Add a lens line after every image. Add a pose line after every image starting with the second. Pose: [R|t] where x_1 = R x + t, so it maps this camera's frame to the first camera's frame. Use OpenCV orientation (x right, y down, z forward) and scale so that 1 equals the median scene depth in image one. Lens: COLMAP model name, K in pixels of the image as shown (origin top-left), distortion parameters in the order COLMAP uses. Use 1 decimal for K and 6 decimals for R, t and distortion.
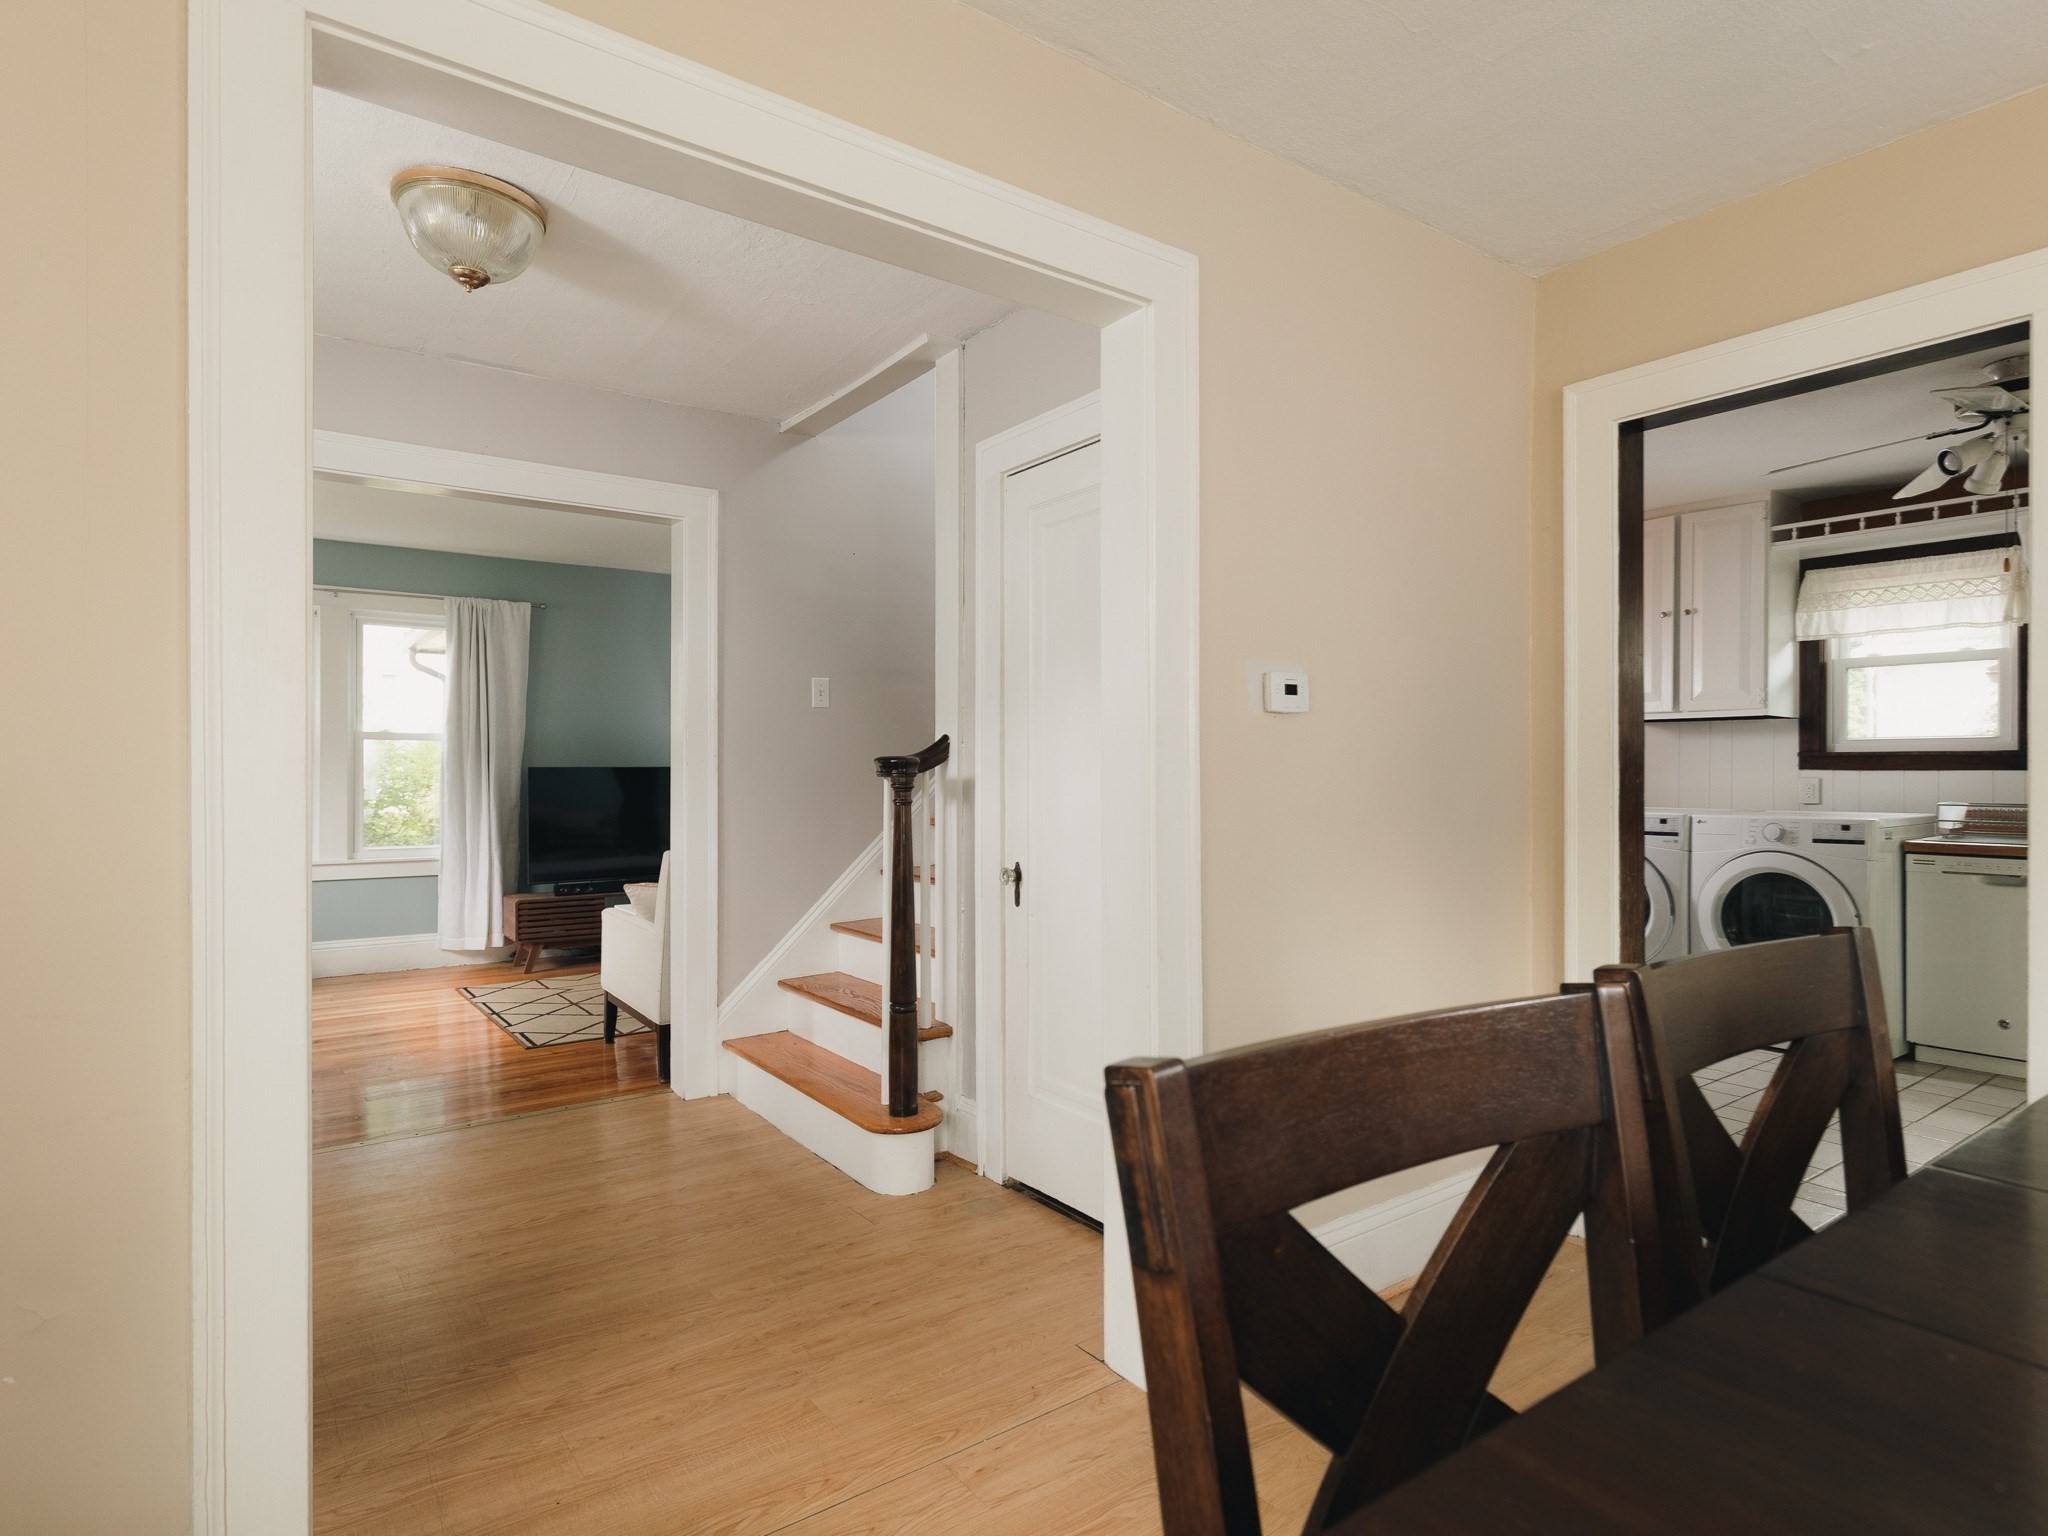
lens RADIAL K [[1087.3, 0, 1024.0], [0, 1087.3, 768.0], [0, 0, 1]] dist [0.001769, 0.000231]
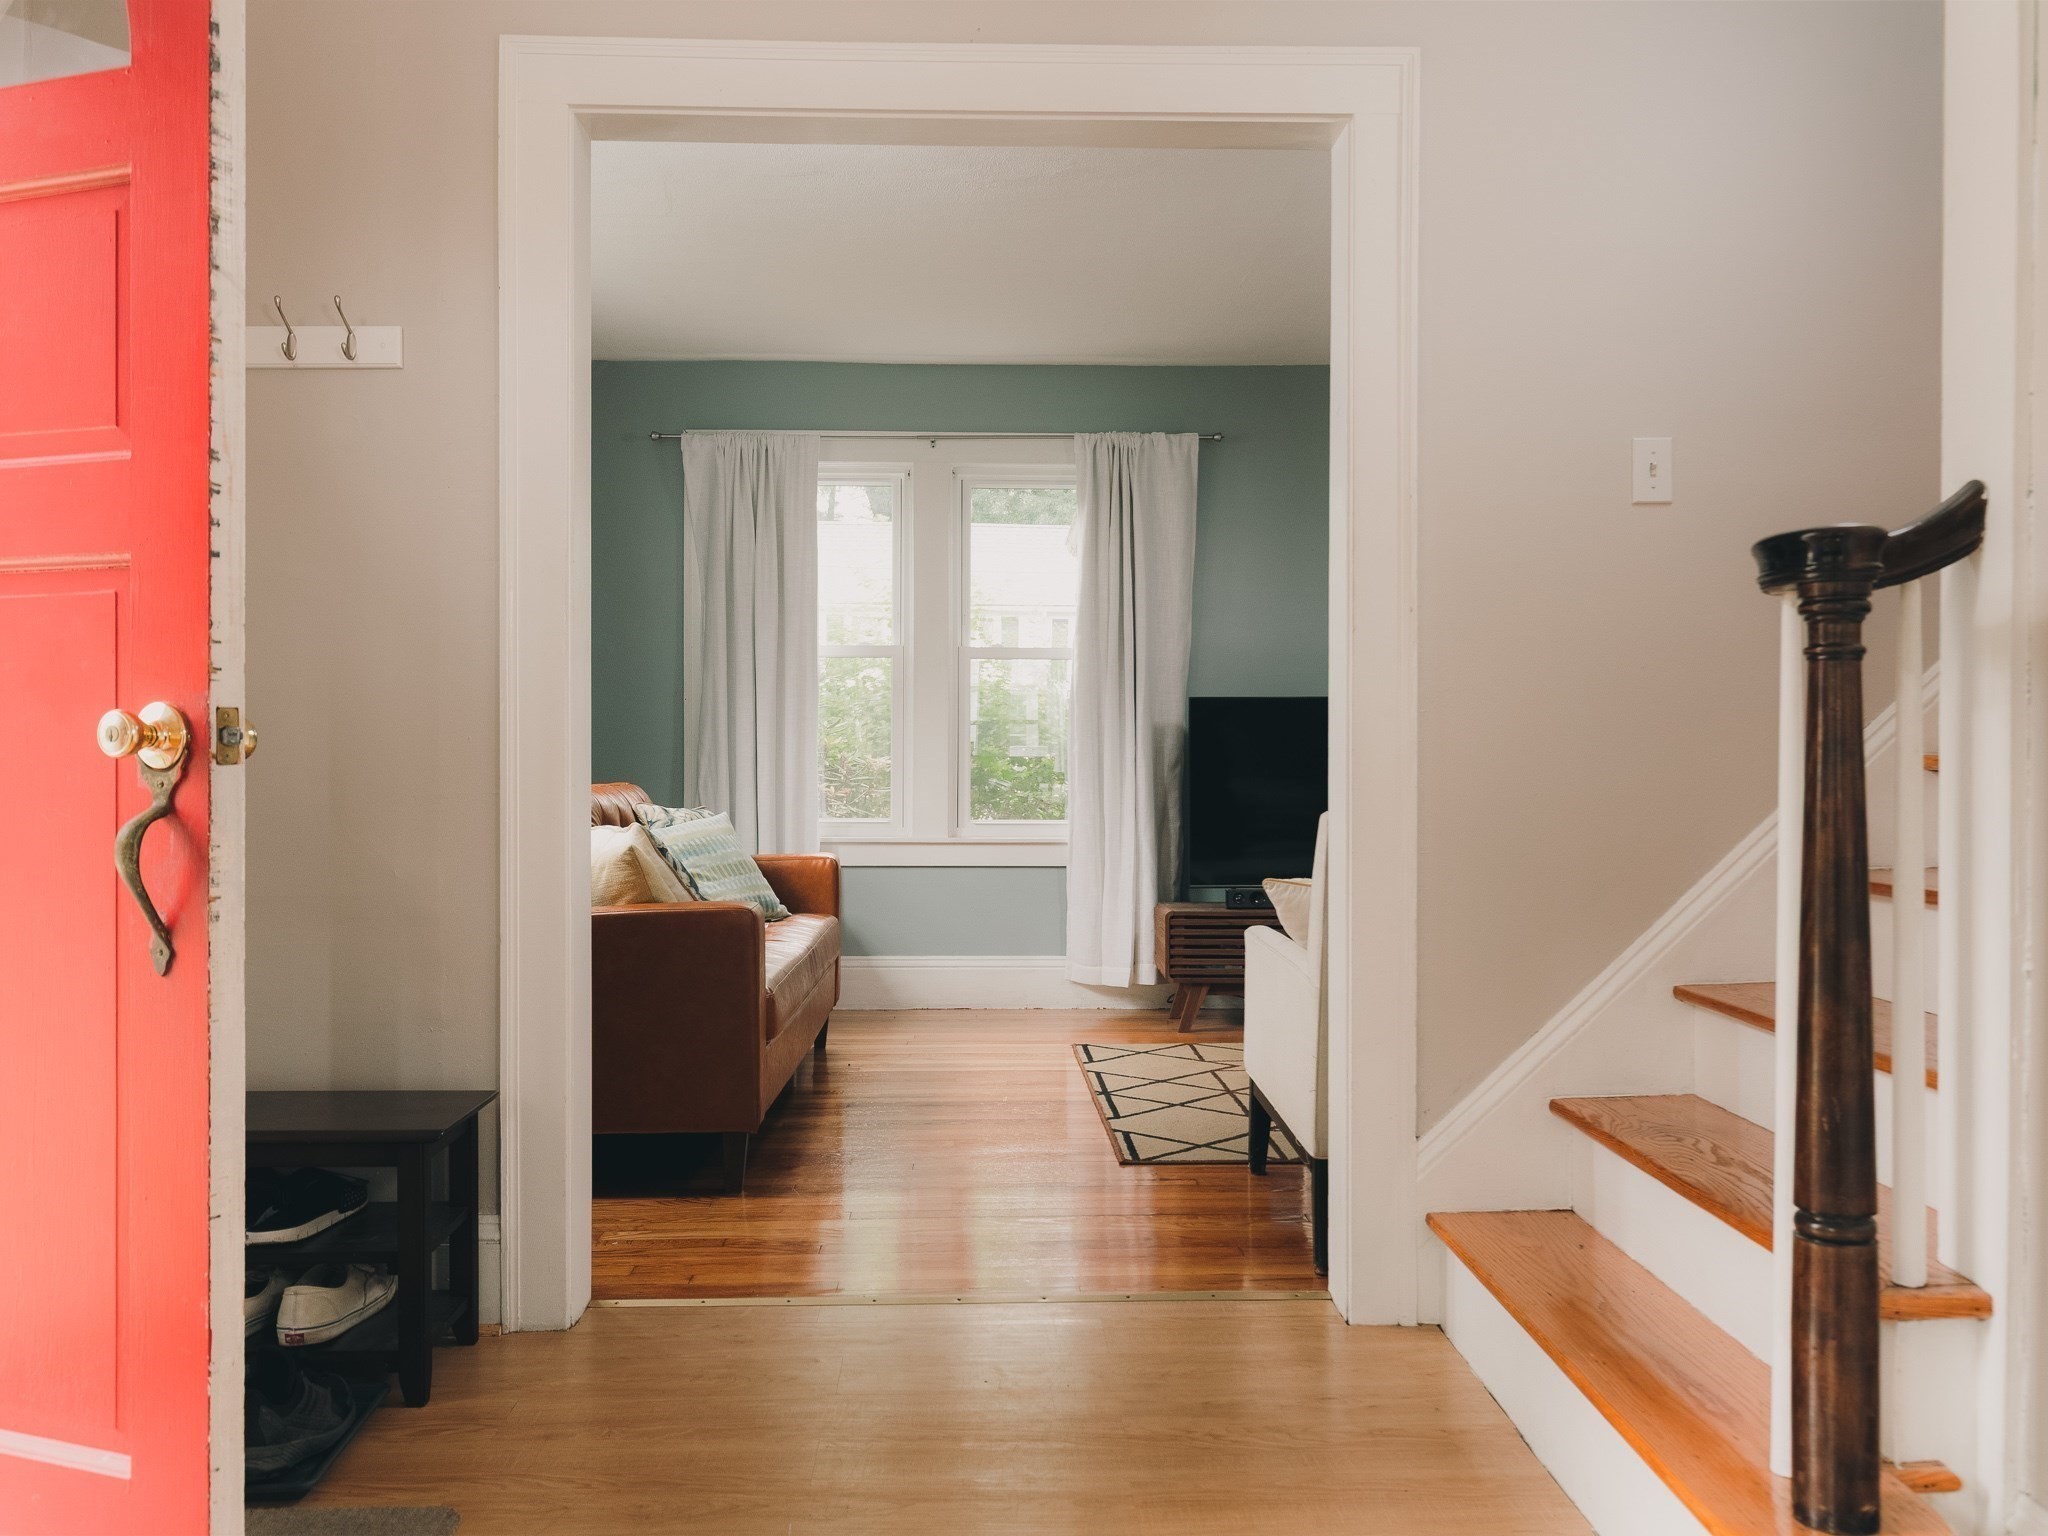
lens RADIAL K [[1661.8, 0, 1024.0], [0, 1661.8, 768.0], [0, 0, 1]] dist [-0.013389, 0.042032]
pose [[0.832576, 0.008961, -0.553838, -0.021723], [-0.000552, 0.999882, 0.015347, 0.042260], [0.553910, -0.012472, 0.832483, 0.280791]]
